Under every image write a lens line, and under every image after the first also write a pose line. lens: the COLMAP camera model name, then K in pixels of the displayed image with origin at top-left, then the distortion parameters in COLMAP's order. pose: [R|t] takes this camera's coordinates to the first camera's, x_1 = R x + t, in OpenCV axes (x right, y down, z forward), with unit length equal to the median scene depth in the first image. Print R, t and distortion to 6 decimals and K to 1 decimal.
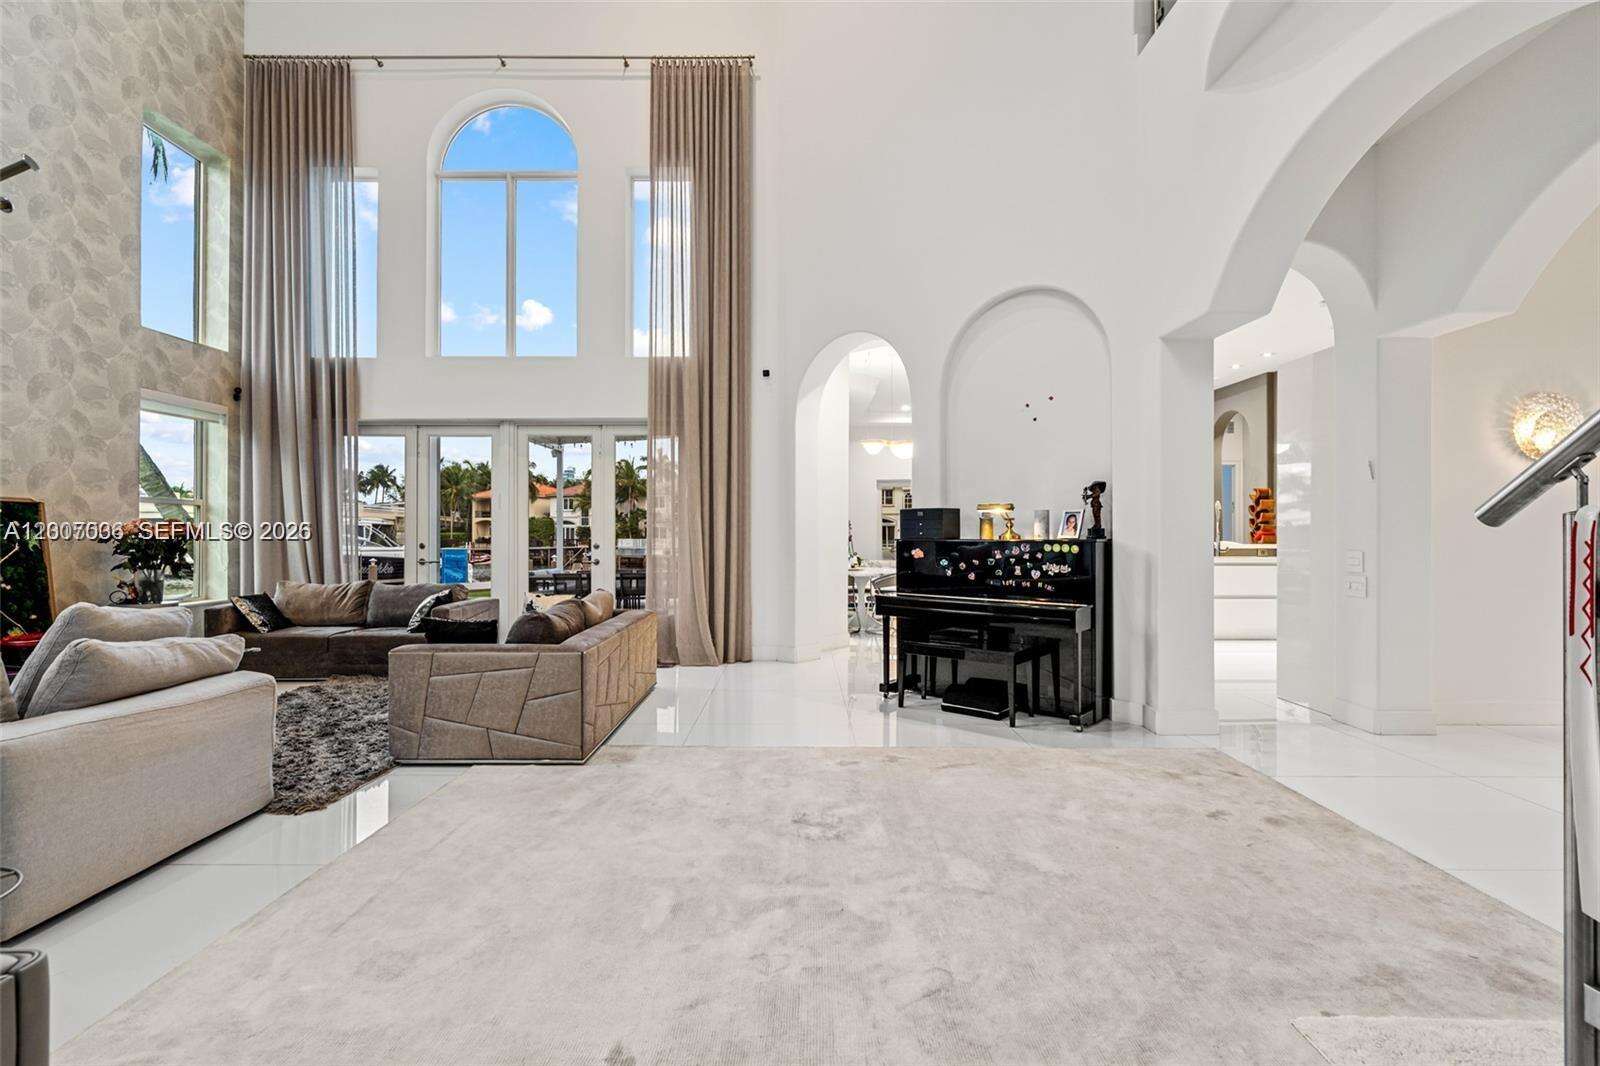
lens RADIAL K [[724.9, 0, 798.2], [0, 724.9, 530.5], [0, 0, 1]] dist [0.000236, -0.000657]
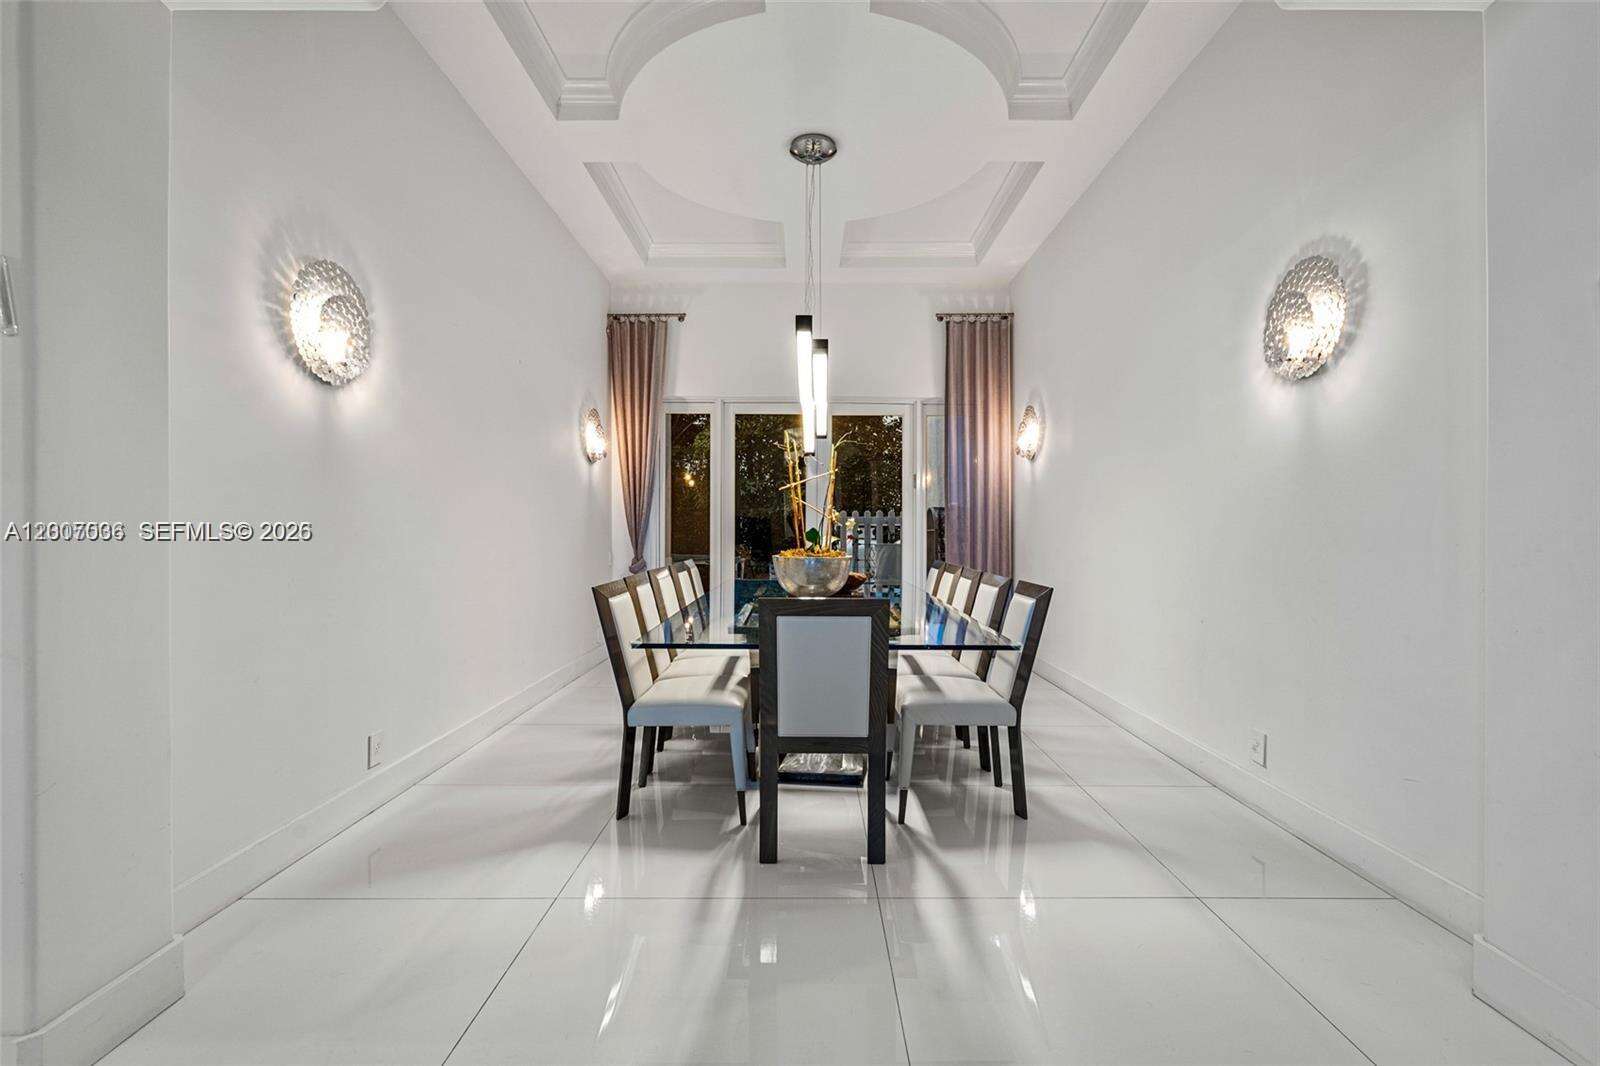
lens RADIAL K [[724.9, 0, 808.2], [0, 724.9, 536.0], [0, 0, 1]] dist [0.000236, -0.000657]
pose [[-0.004163, -0.009568, 0.999946, 0.429954], [-0.003704, 0.999948, 0.009553, 0.017742], [-0.999984, -0.003664, -0.004198, 0.589826]]
